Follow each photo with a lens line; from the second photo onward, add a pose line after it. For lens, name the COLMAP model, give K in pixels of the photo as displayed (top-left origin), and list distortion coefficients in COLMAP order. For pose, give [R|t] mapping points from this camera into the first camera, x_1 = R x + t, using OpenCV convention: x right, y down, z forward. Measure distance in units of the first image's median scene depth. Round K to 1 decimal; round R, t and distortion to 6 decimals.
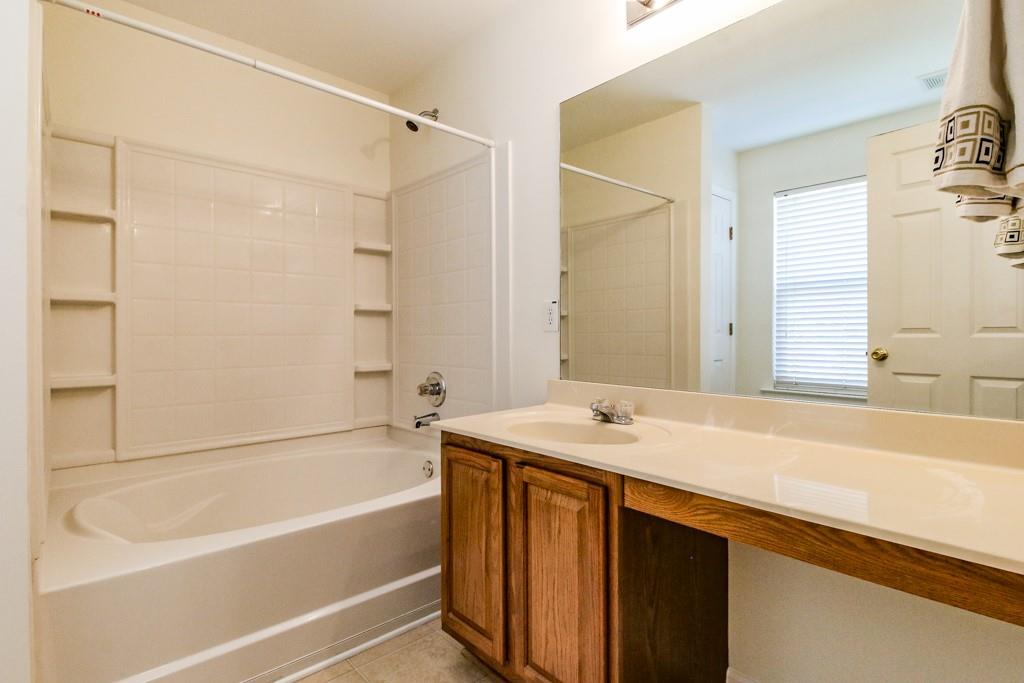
lens RADIAL K [[503.0, 0, 512.0], [0, 503.0, 341.5], [0, 0, 1]] dist [-0.000042, -0.000010]
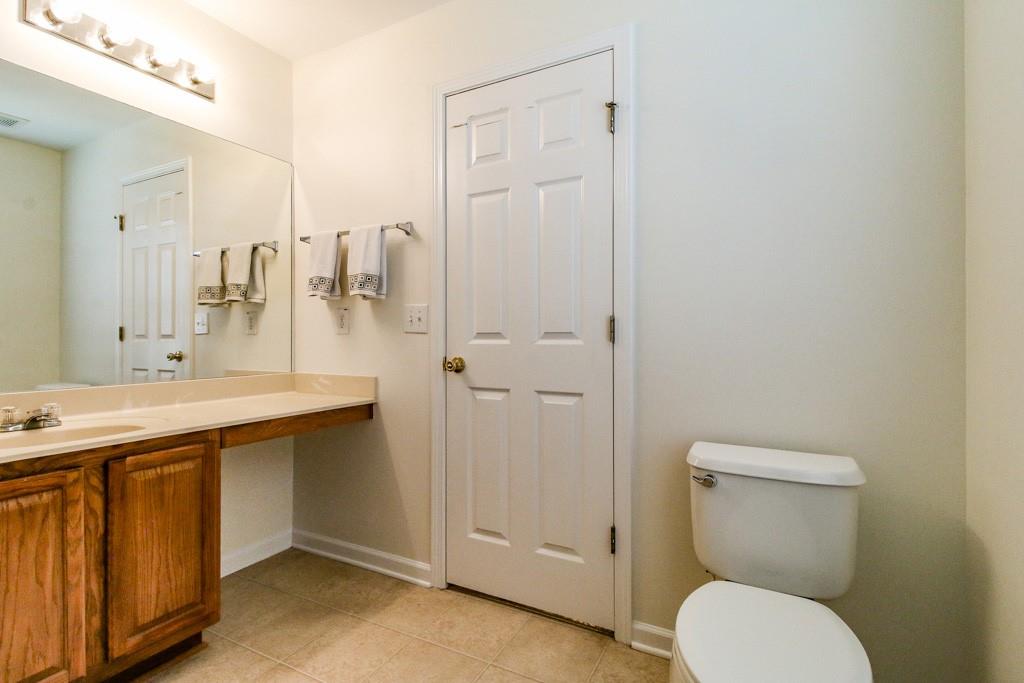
lens RADIAL K [[468.3, 0, 512.0], [0, 468.3, 341.5], [0, 0, 1]] dist [0.019291, -0.000227]
pose [[-0.350277, -0.001476, 0.936645, -1.196428], [0.012417, 0.999904, 0.006219, -0.000464], [-0.936564, 0.013809, -0.350225, 0.556082]]
